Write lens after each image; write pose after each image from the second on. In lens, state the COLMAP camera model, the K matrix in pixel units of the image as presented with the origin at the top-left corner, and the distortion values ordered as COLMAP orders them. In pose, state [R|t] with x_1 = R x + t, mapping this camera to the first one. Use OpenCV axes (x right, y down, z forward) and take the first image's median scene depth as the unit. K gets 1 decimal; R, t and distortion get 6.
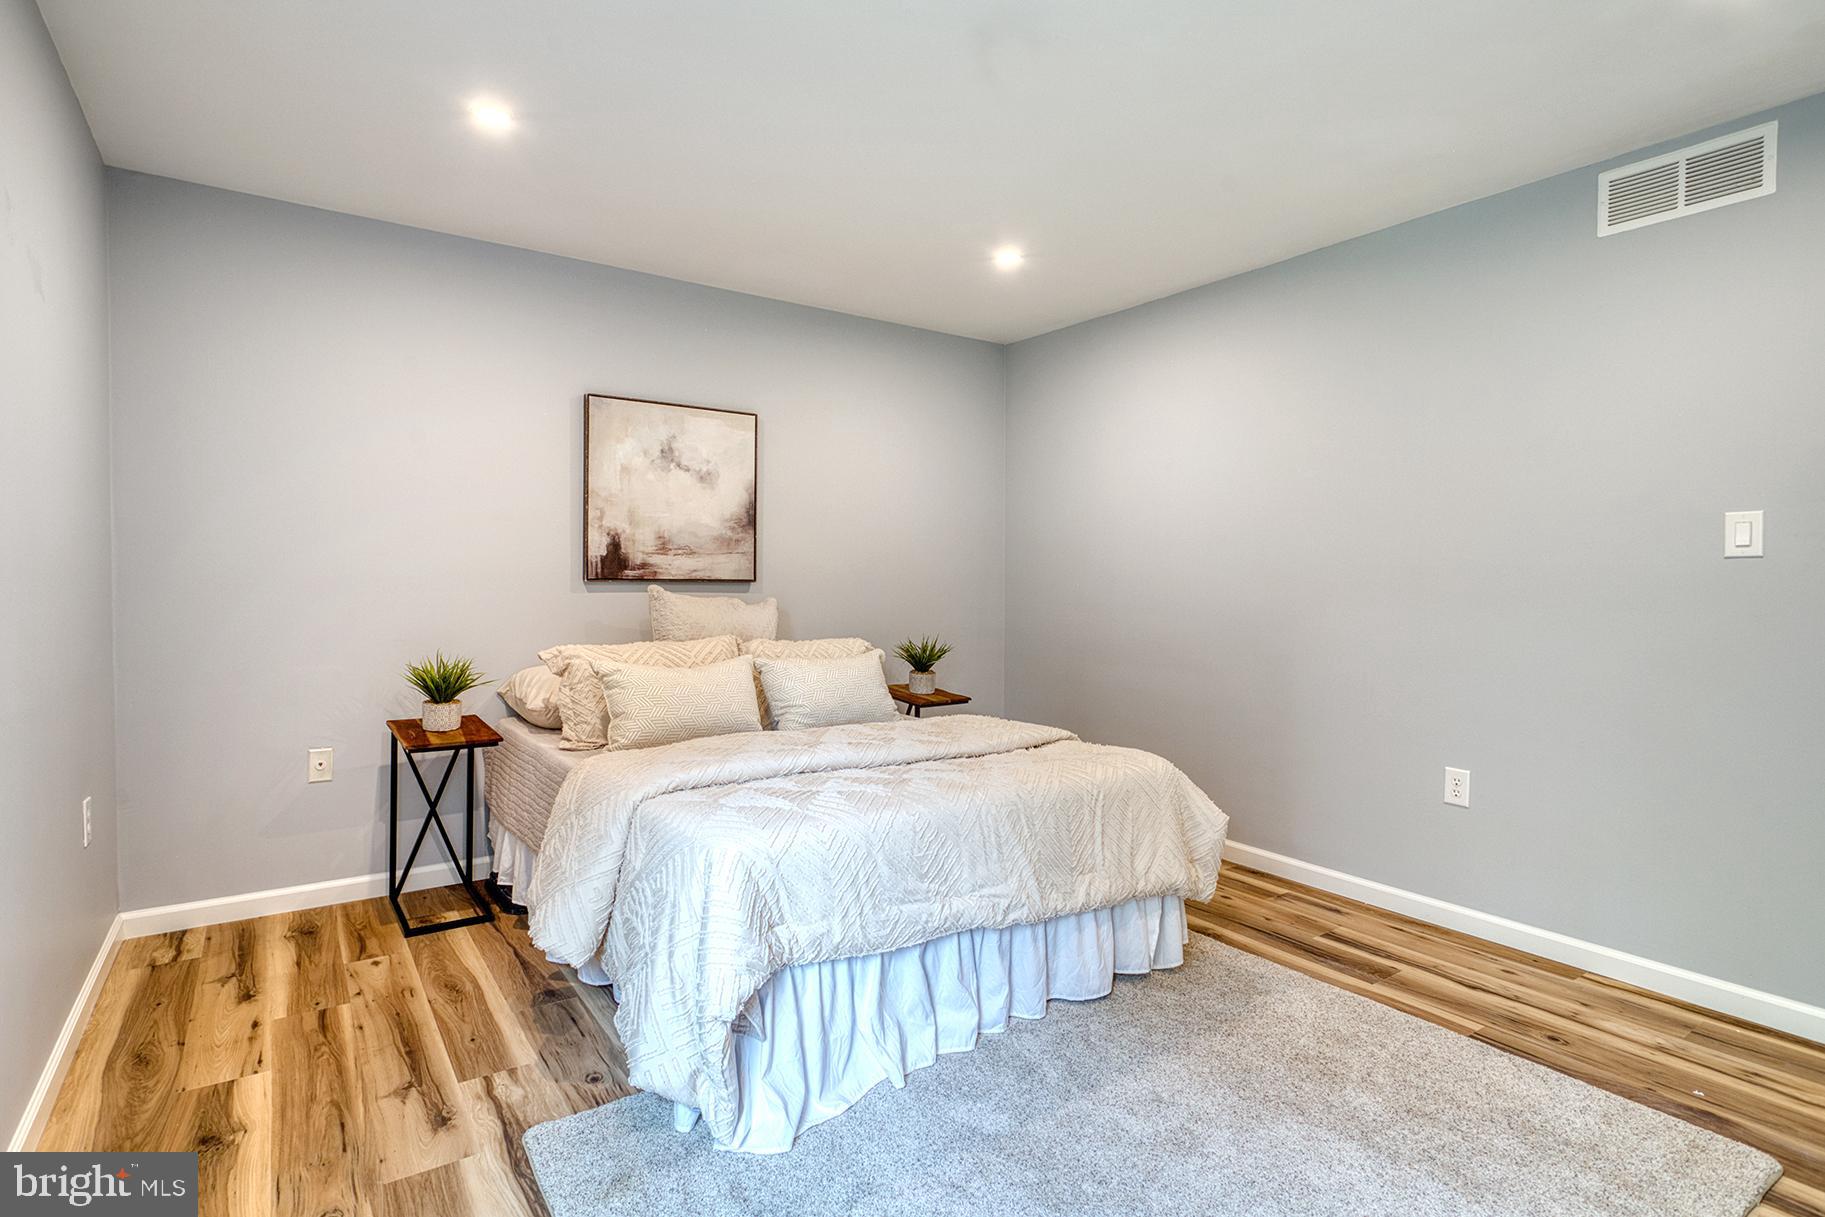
lens RADIAL K [[923.4, 0, 928.1], [0, 923.4, 570.8], [0, 0, 1]] dist [0.003867, 0.000128]
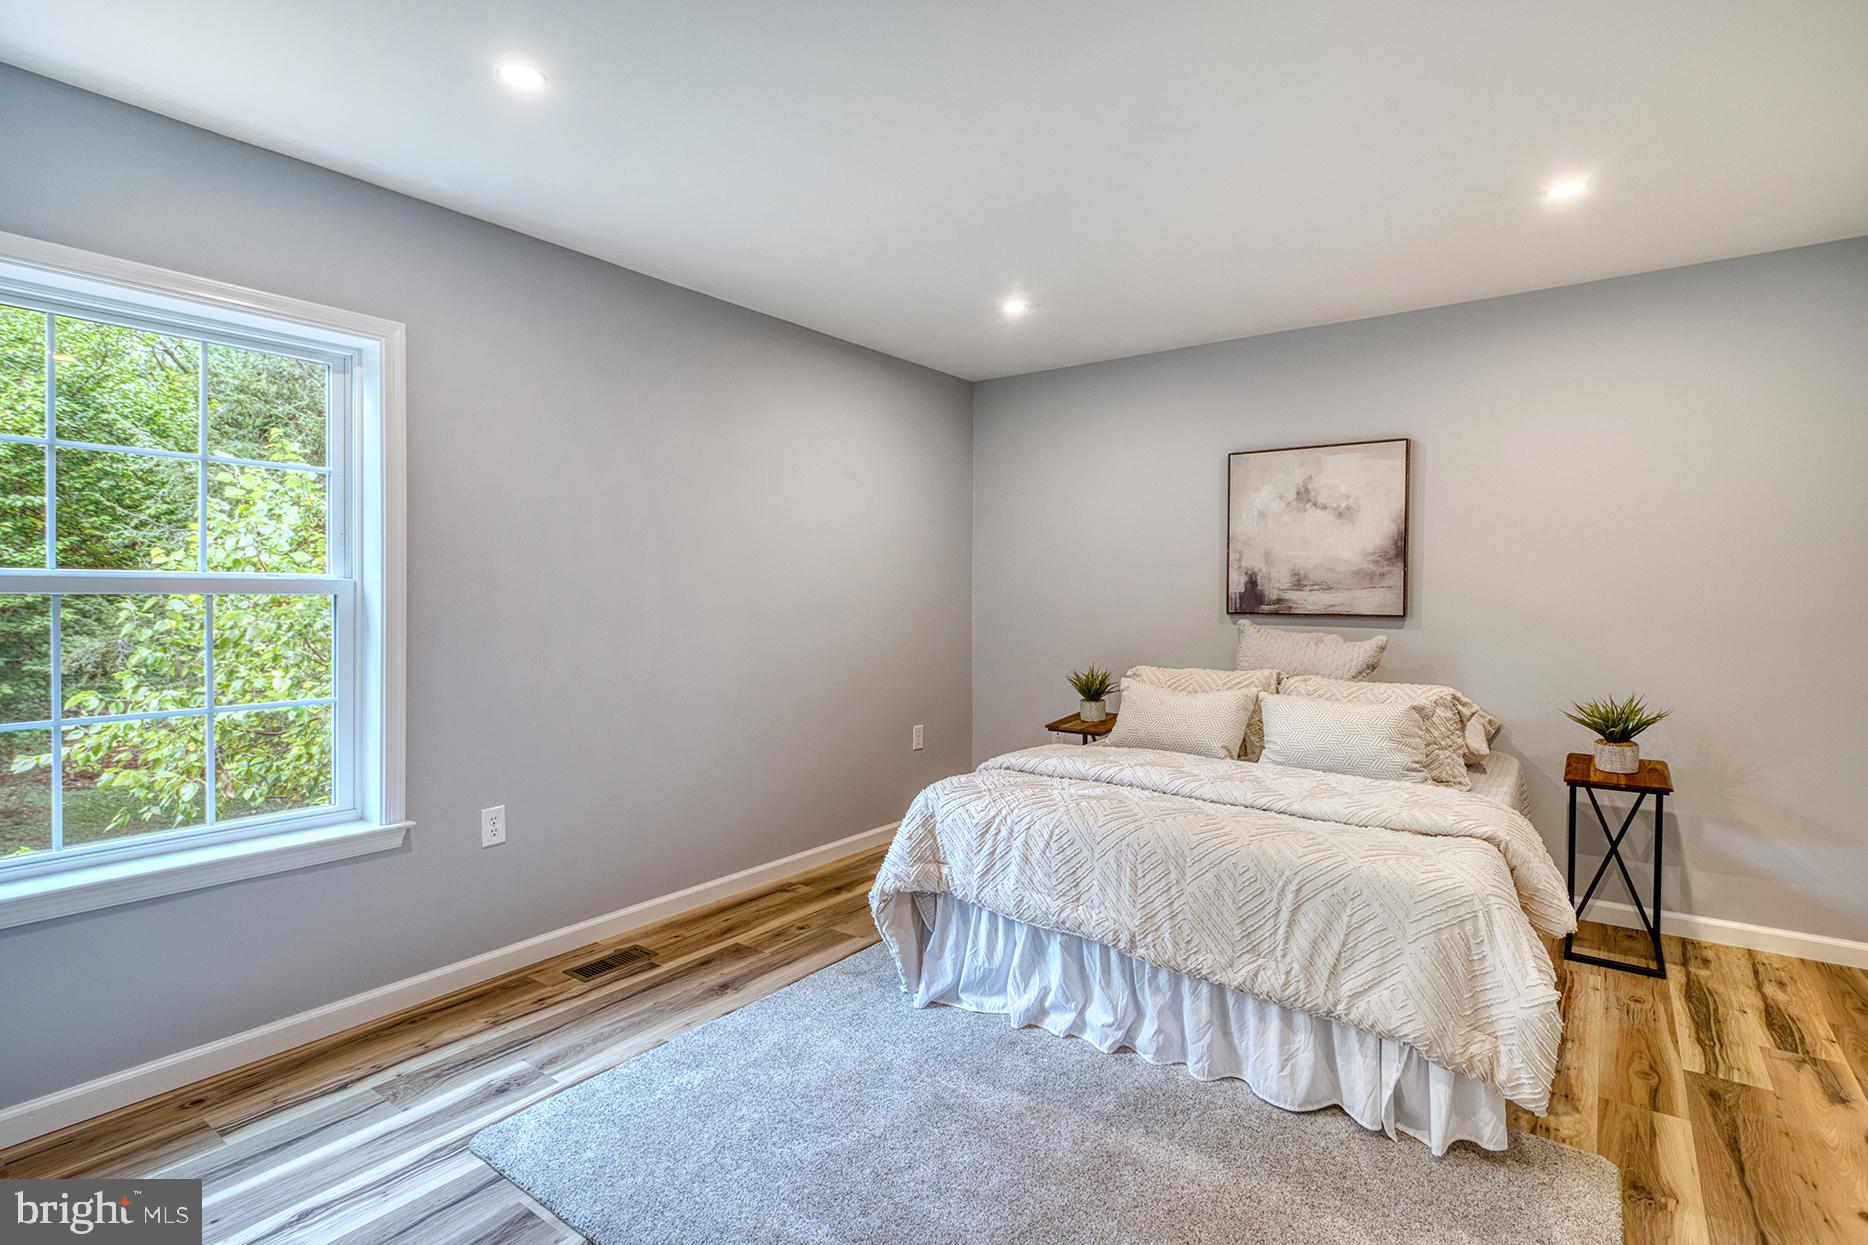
lens RADIAL K [[918.4, 0, 942.5], [0, 918.4, 590.2], [0, 0, 1]] dist [-0.001438, -0.000099]
pose [[0.321876, -0.006289, -0.946761, 0.592265], [0.007809, 0.999962, -0.003987, -0.017060], [0.946750, -0.006109, 0.321912, 0.274153]]
